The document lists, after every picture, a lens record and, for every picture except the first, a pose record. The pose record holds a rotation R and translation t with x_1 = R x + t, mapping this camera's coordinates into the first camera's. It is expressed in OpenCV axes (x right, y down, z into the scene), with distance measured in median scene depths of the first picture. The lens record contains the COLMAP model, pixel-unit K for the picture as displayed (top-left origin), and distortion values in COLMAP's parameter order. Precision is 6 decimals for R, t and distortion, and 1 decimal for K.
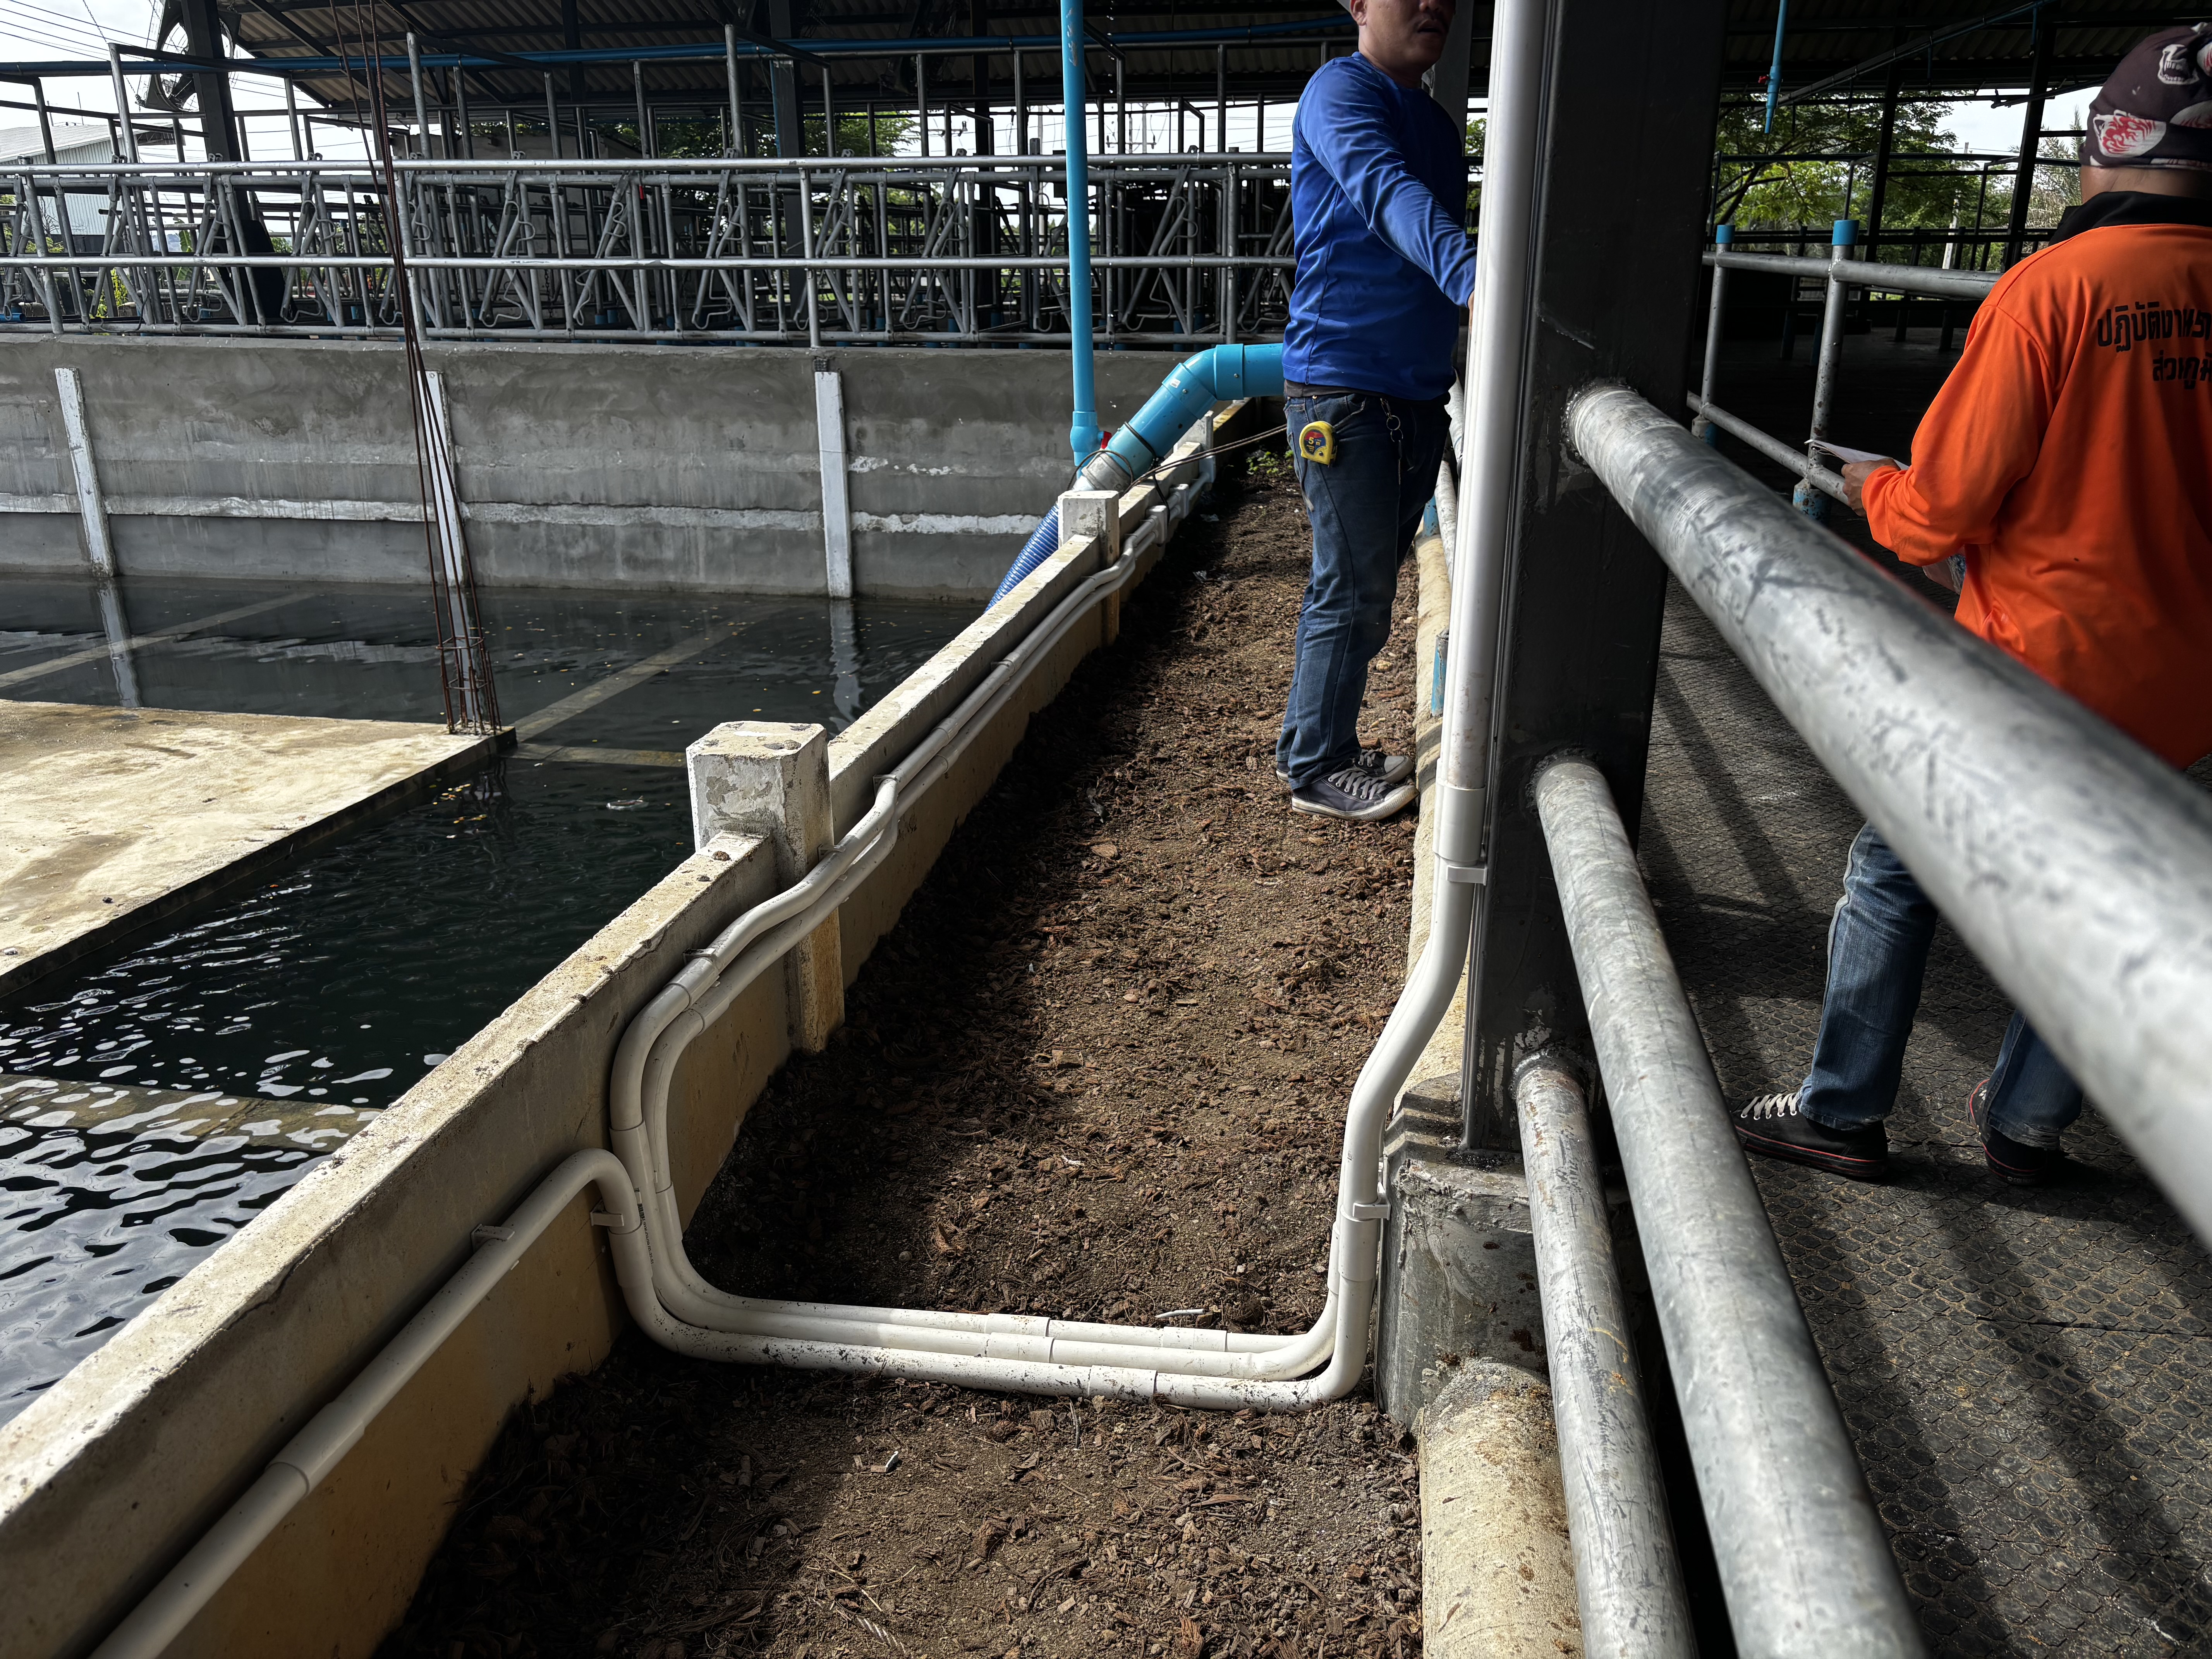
lens RADIAL K [[1723.9, 0, 1110.8], [0, 1723.9, 840.5], [0, 0, 1]] dist [-0.042619, 0.000382]
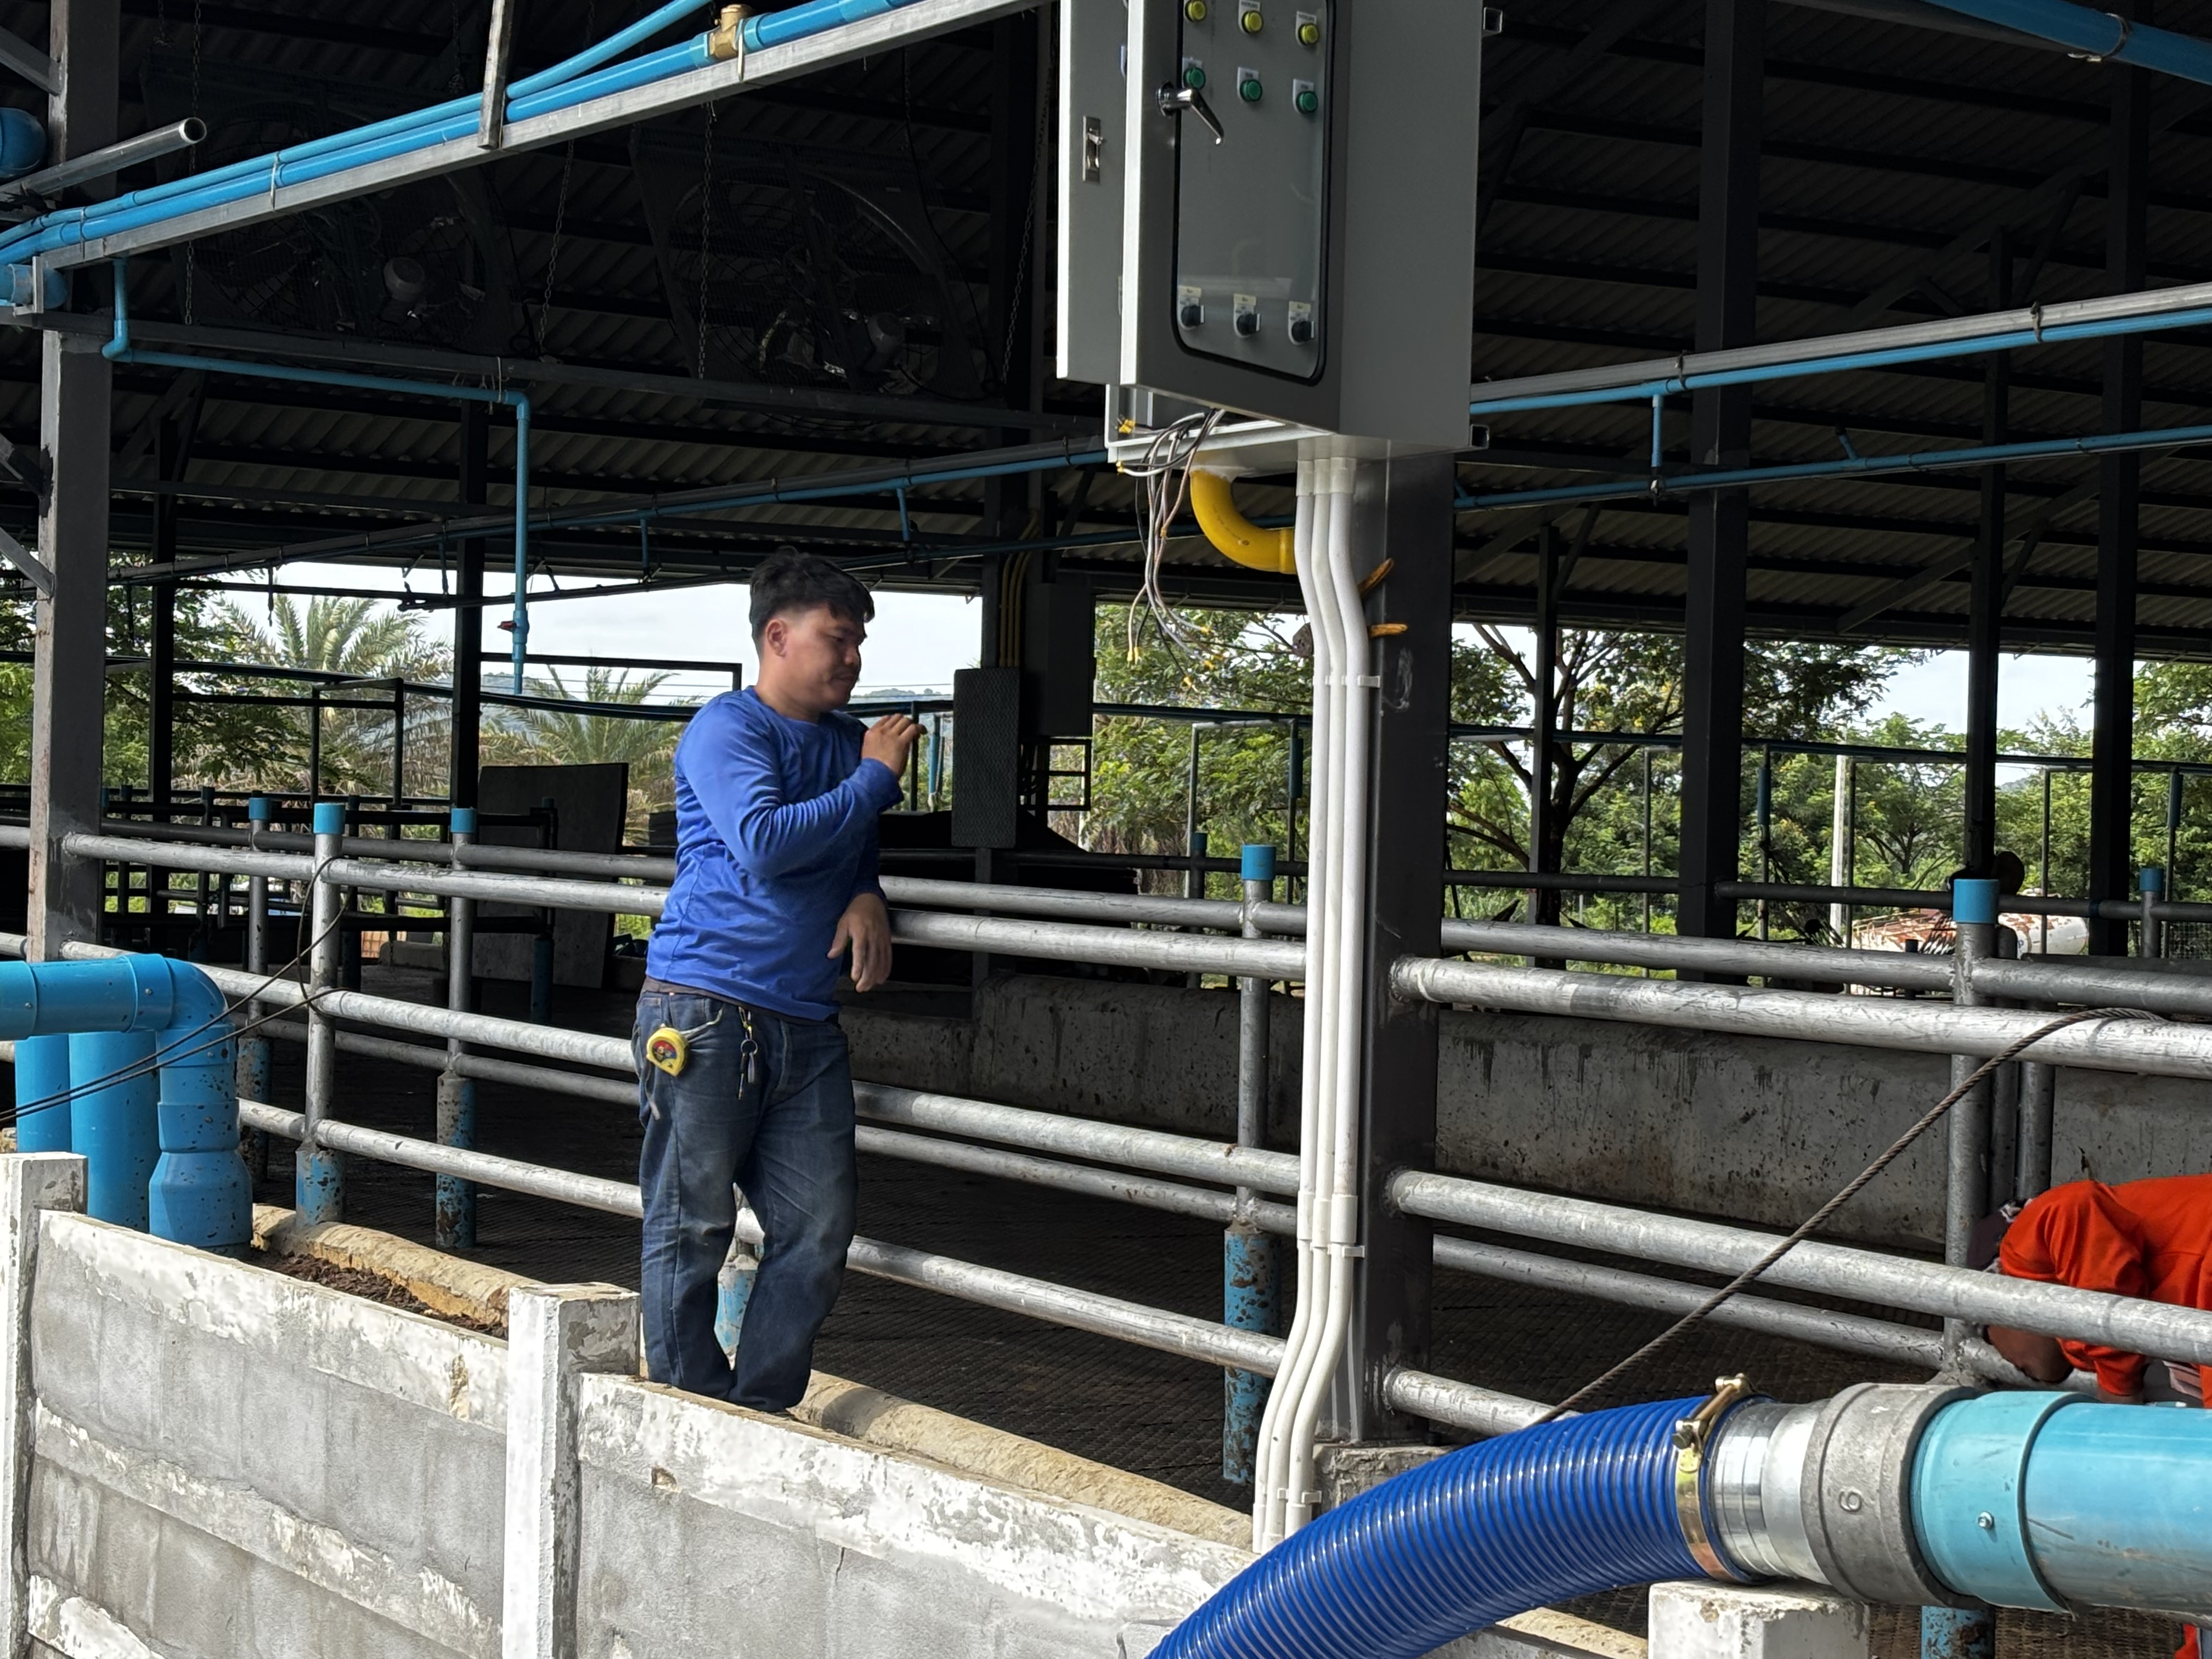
lens RADIAL K [[4048.1, 0, 1104.2], [0, 4048.1, 830.4], [0, 0, 1]] dist [0.040213, 0.000000]
pose [[0.743746, 0.028979, 0.667834, -1.703370], [0.189491, 0.948939, -0.252207, 0.377898], [-0.641042, 0.314127, 0.700278, -1.106380]]
